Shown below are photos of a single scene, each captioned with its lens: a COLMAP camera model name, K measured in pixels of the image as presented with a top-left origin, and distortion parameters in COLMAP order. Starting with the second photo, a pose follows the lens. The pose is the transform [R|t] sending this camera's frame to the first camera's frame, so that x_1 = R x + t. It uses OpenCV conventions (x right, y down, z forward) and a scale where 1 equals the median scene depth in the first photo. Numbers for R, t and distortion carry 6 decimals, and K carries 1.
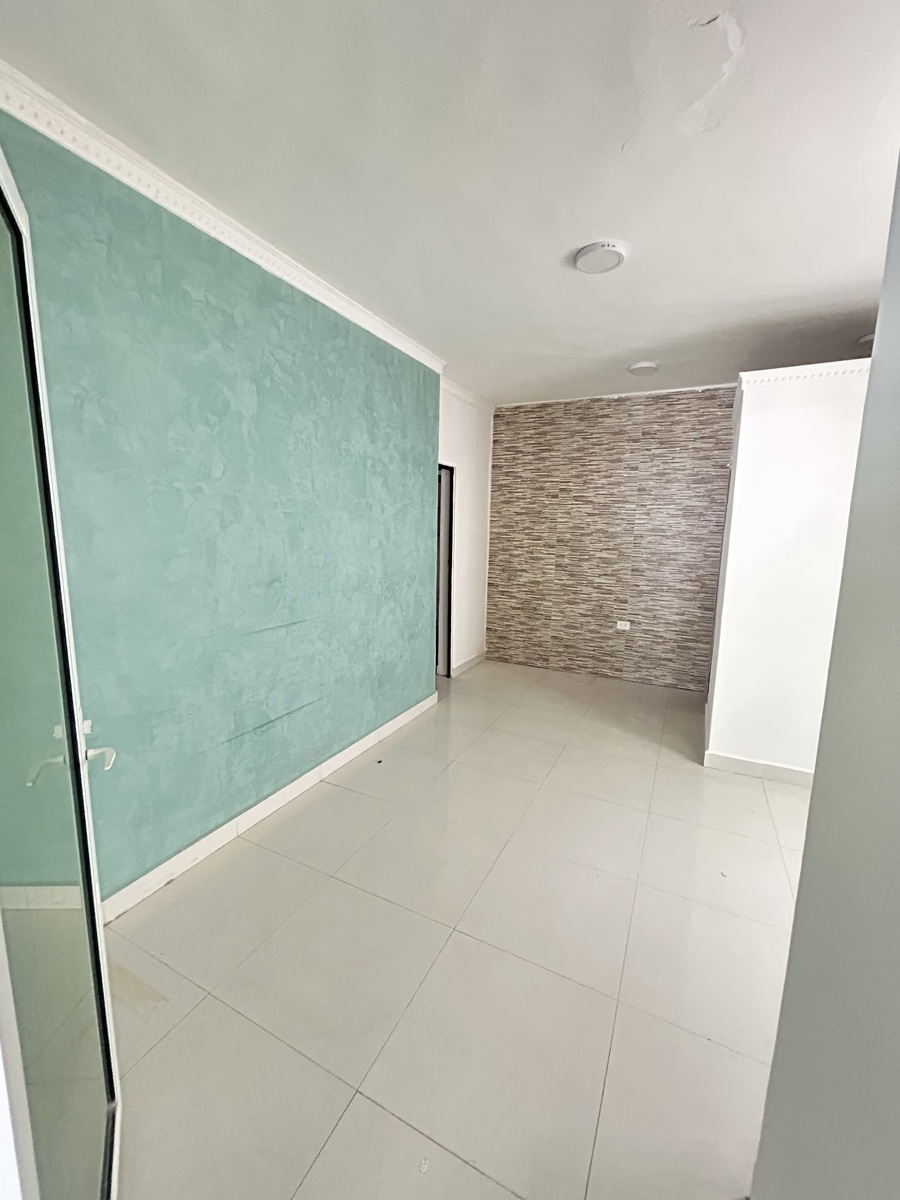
lens RADIAL K [[486.5, 0, 449.5], [0, 486.5, 598.9], [0, 0, 1]] dist [0.000911, 0.000527]
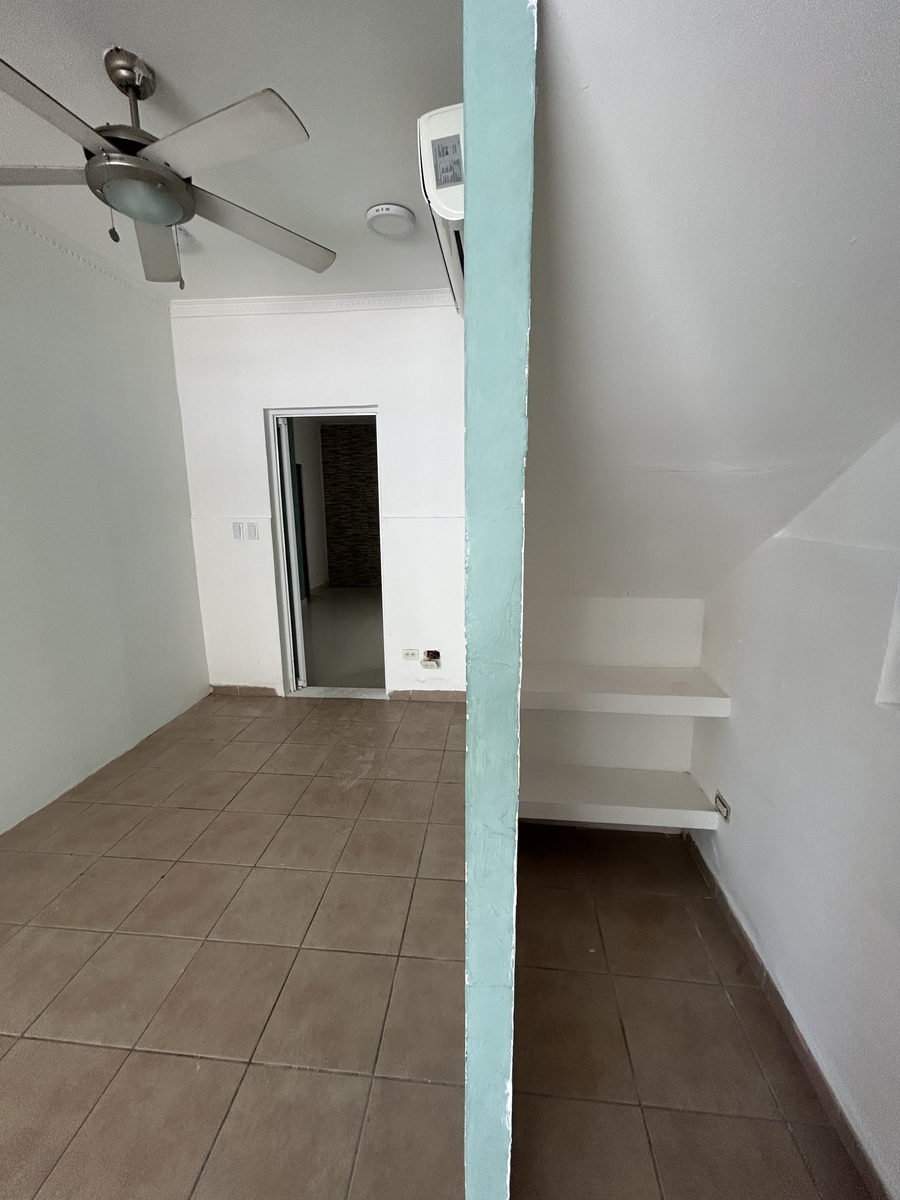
lens RADIAL K [[486.5, 0, 448.3], [0, 486.5, 596.7], [0, 0, 1]] dist [0.000911, 0.000527]
pose [[0.931689, -0.098231, 0.349723, -0.152888], [0.081177, 0.994698, 0.063130, 0.114016], [-0.354070, -0.030428, 0.934724, -0.761588]]
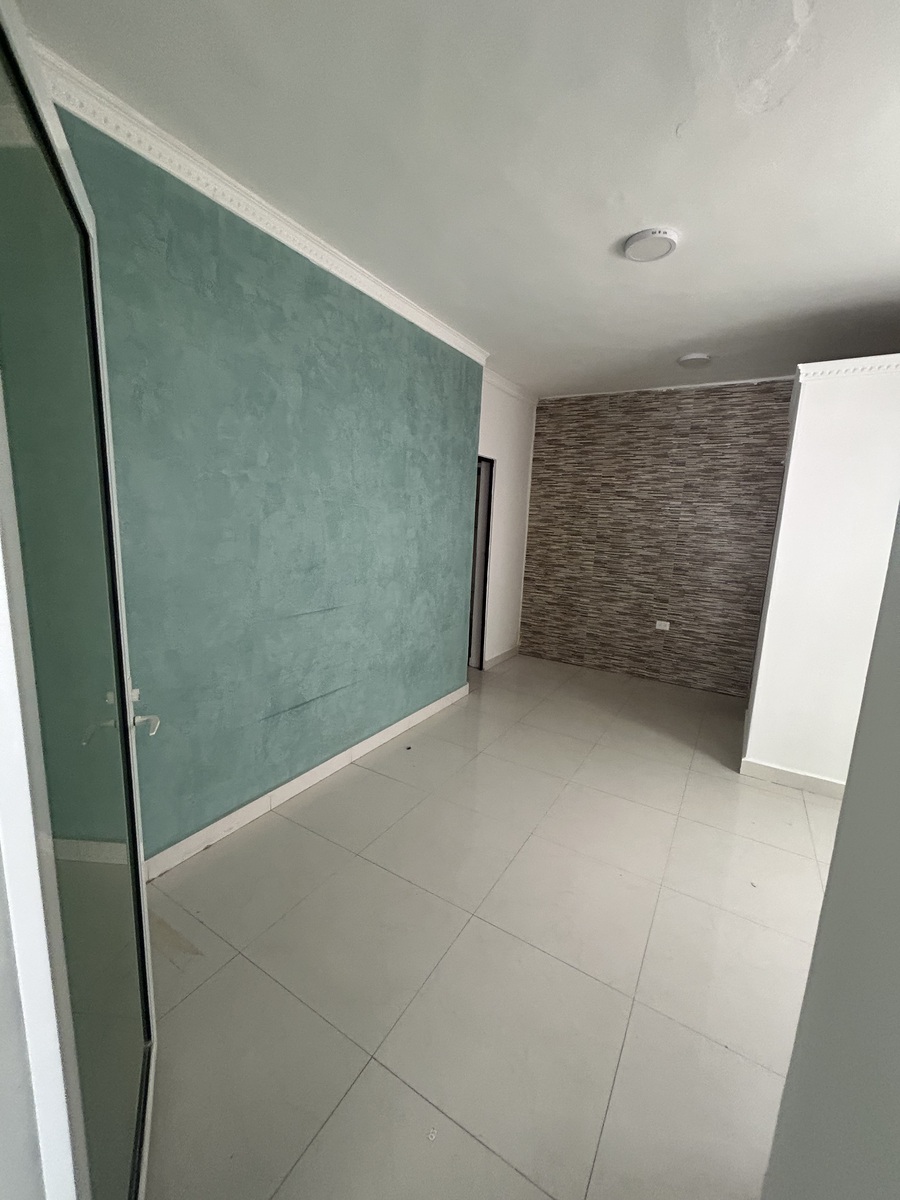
lens RADIAL K [[486.5, 0, 449.4], [0, 486.5, 598.9], [0, 0, 1]] dist [0.000911, 0.000527]
pose [[0.996296, 0.037836, -0.077224, 0.005909], [-0.036722, 0.999201, 0.015790, 0.001799], [0.077759, -0.012896, 0.996889, -0.004585]]
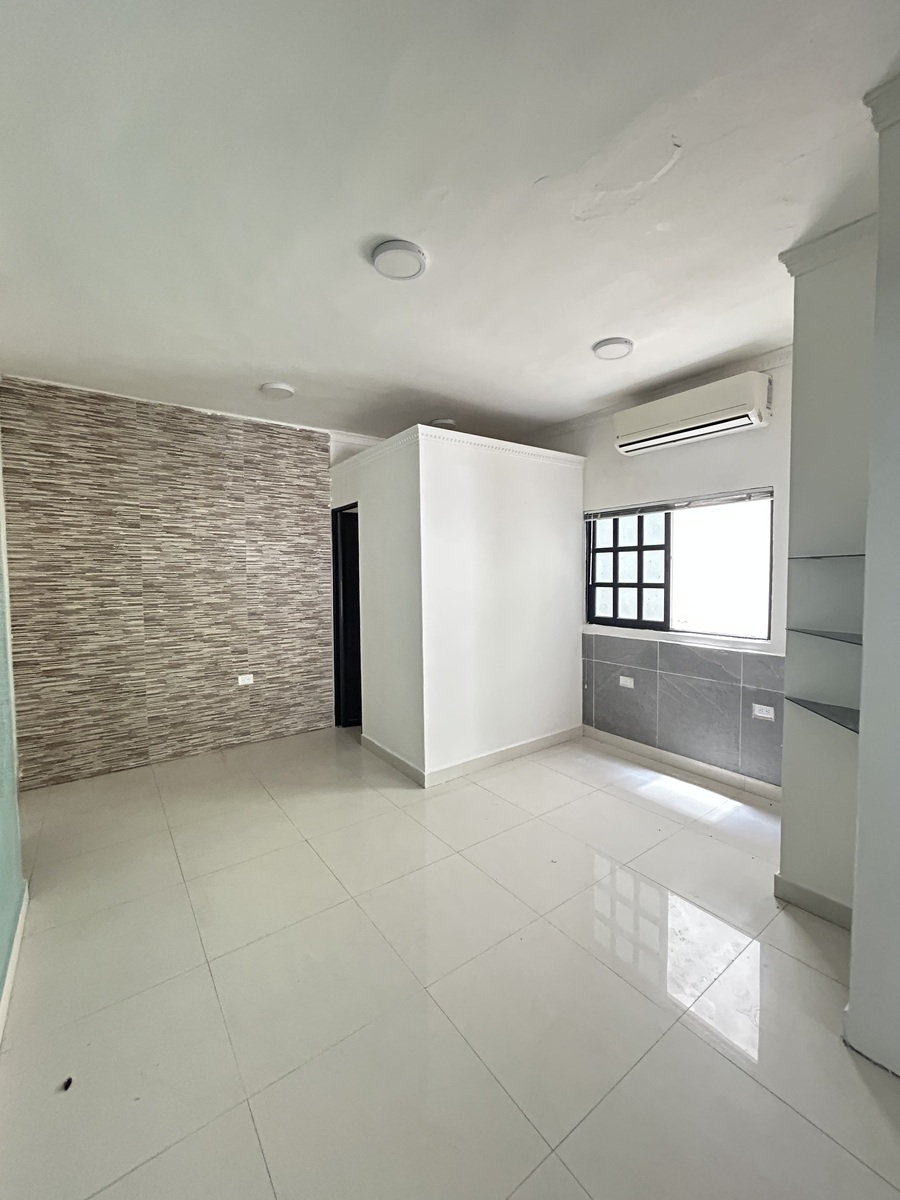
lens RADIAL K [[486.5, 0, 456.5], [0, 486.5, 595.6], [0, 0, 1]] dist [0.000911, 0.000527]
pose [[0.451157, -0.071019, 0.889614, -0.252199], [0.149326, 0.988783, 0.003206, -0.043644], [-0.879863, 0.131396, 0.456701, 0.298723]]
